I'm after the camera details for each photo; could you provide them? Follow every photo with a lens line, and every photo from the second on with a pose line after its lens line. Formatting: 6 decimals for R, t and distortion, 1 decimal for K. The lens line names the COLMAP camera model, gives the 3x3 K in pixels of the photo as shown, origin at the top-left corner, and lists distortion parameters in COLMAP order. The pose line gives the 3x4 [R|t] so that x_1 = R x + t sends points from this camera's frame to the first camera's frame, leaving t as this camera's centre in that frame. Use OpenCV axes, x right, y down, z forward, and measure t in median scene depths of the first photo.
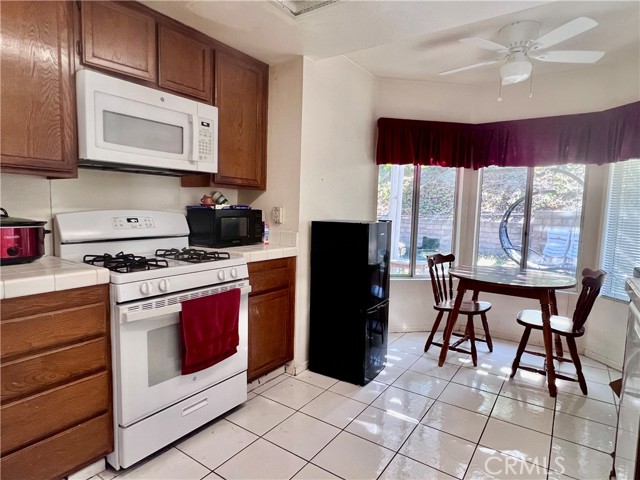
lens RADIAL K [[372.7, 0, 318.2], [0, 372.7, 241.6], [0, 0, 1]] dist [0.003539, 0.001047]
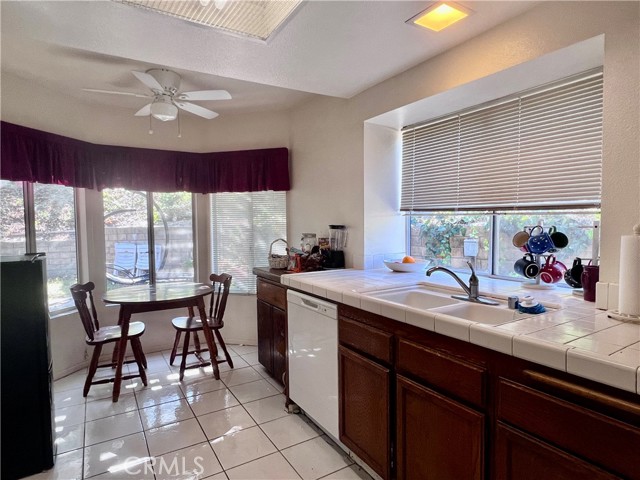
lens RADIAL K [[372.7, 0, 318.2], [0, 372.7, 241.6], [0, 0, 1]] dist [0.003539, 0.001047]
pose [[0.409549, -0.074867, 0.909211, -0.282880], [0.105693, 0.993810, 0.034225, -0.043075], [-0.906145, 0.082080, 0.414927, 0.115617]]
